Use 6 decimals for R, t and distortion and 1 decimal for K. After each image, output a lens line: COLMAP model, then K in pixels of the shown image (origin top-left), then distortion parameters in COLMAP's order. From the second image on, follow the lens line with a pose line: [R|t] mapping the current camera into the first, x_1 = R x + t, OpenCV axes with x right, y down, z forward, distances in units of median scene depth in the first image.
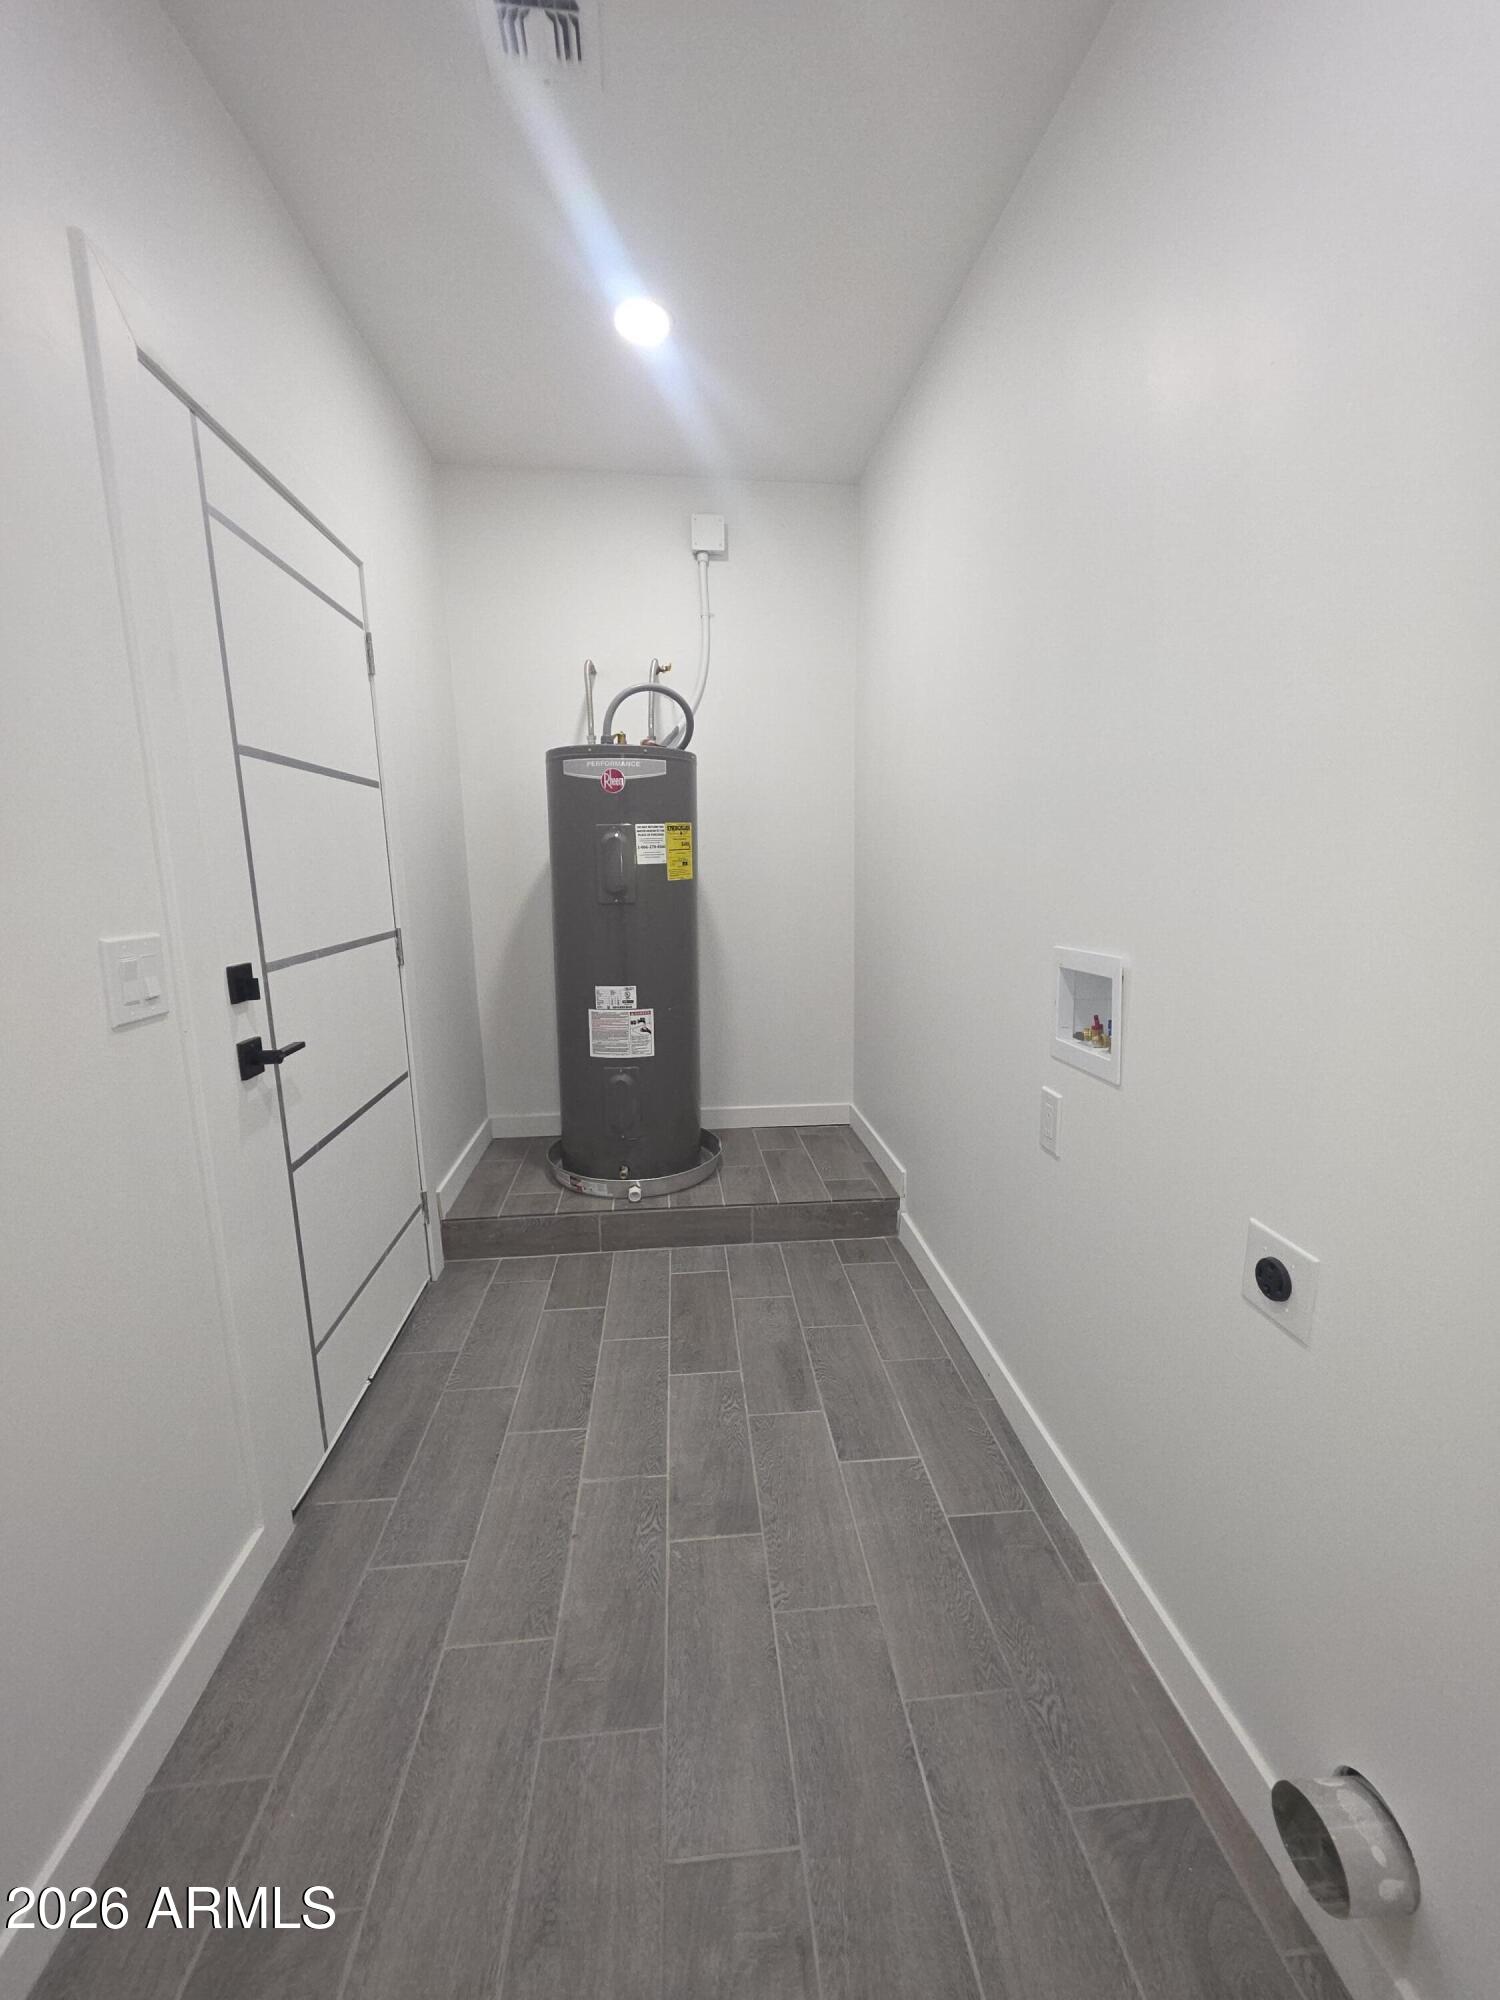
lens RADIAL K [[799.5, 0, 755.1], [0, 799.5, 1002.1], [0, 0, 1]] dist [0.002135, -0.000386]
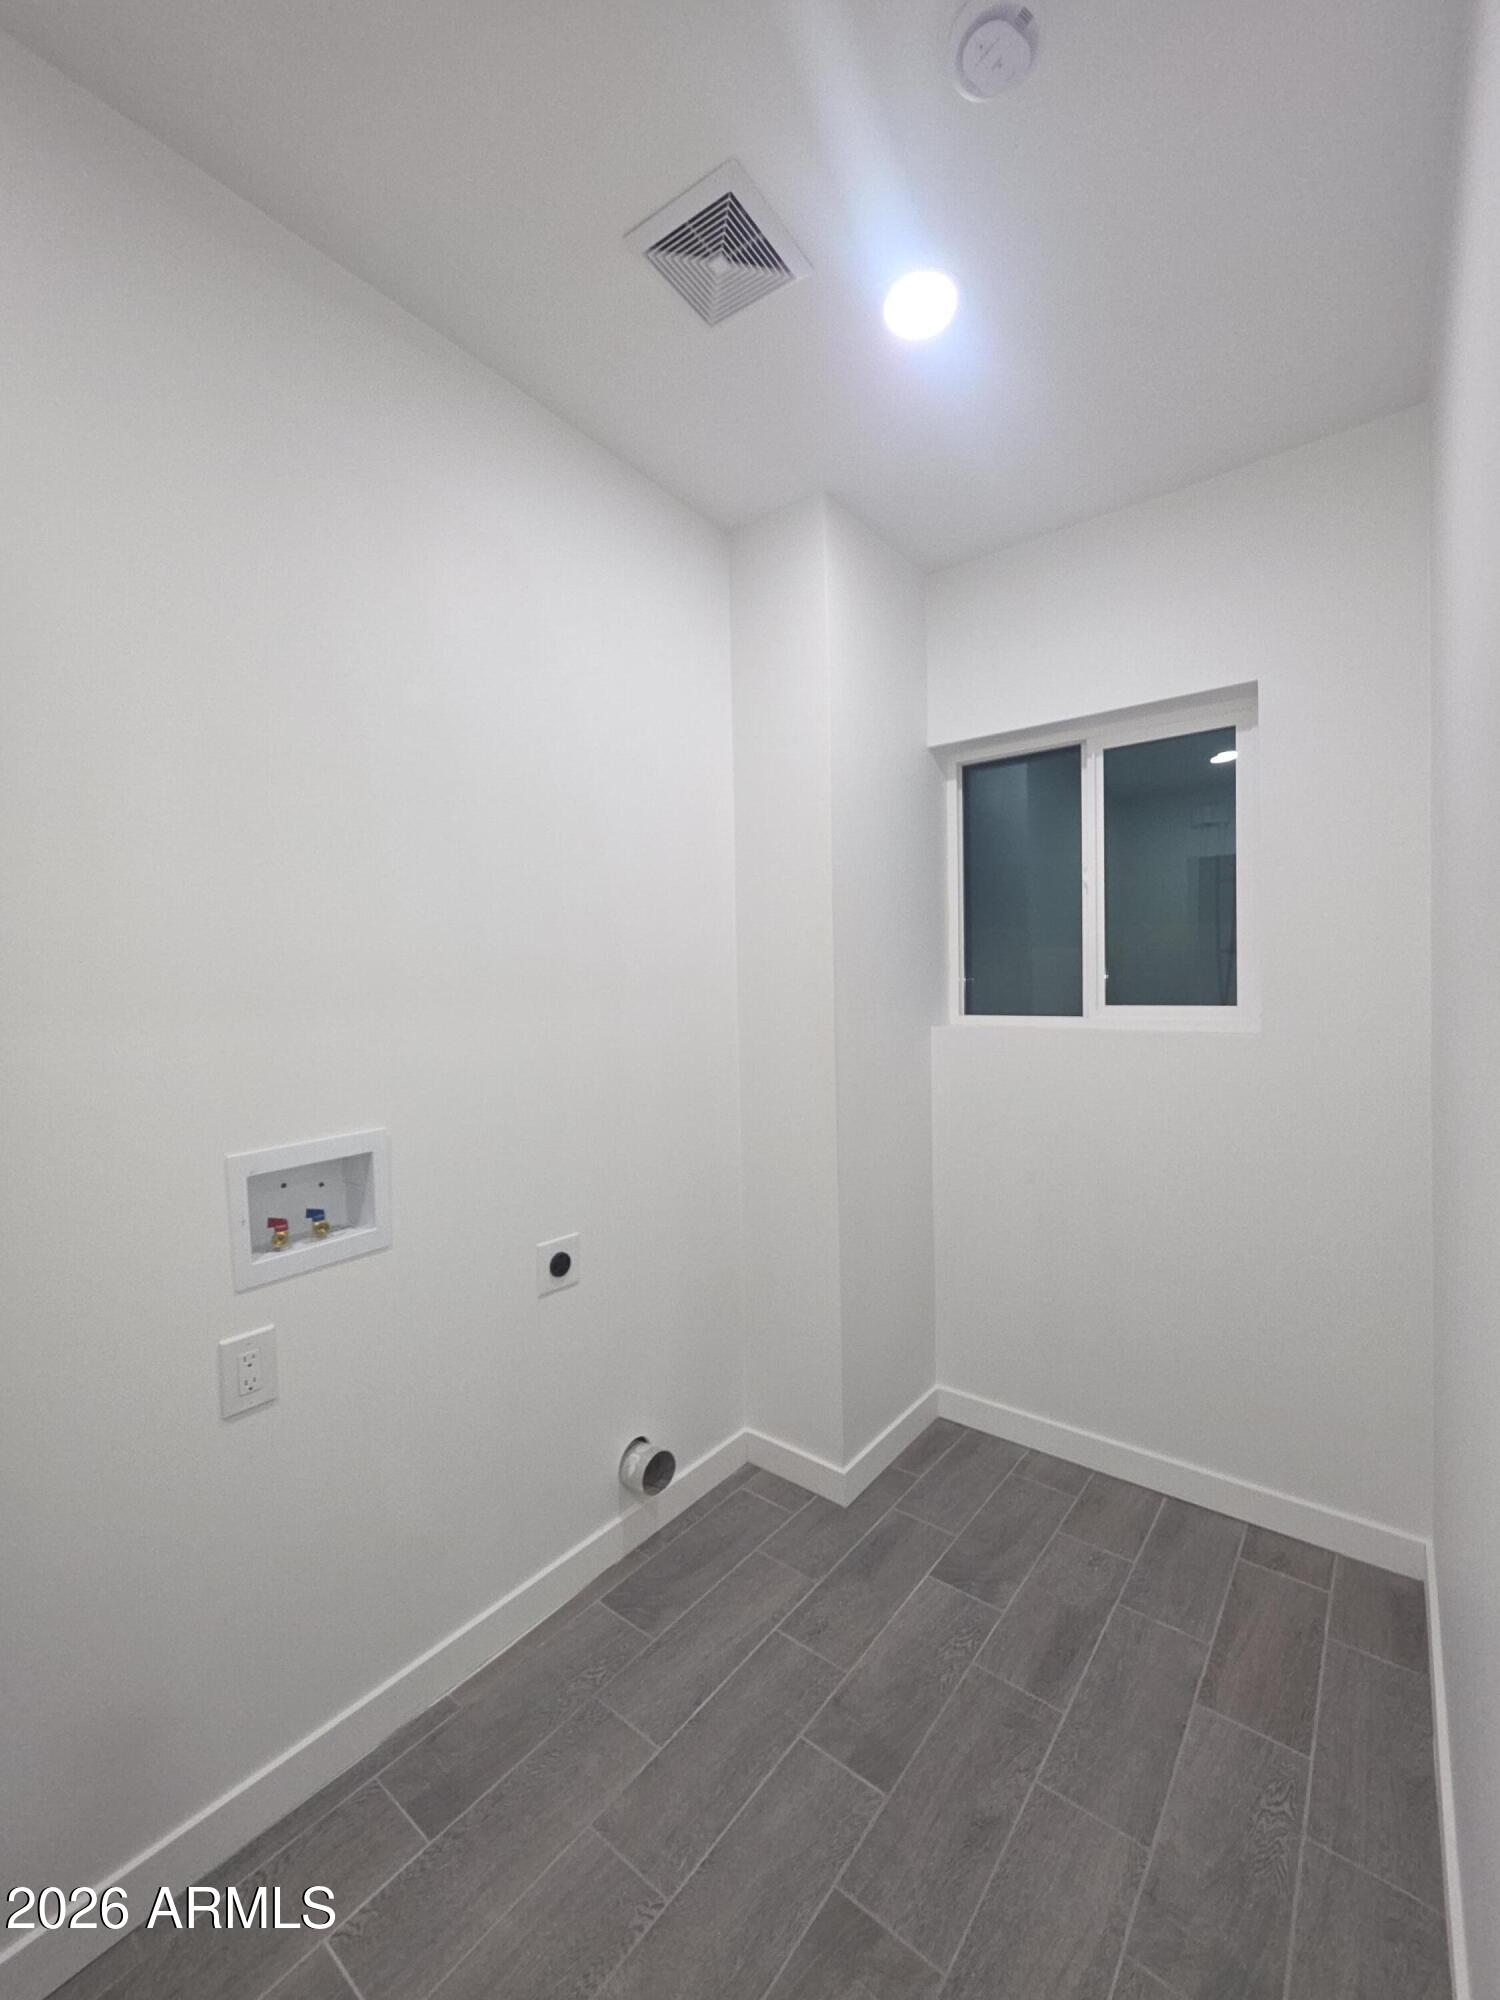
lens RADIAL K [[799.5, 0, 755.6], [0, 799.5, 990.3], [0, 0, 1]] dist [0.002135, -0.000386]
pose [[-0.714846, 0.007846, 0.699238, -0.691291], [0.136655, 0.982225, 0.128684, -0.320013], [-0.685799, 0.187543, -0.703212, 1.427691]]
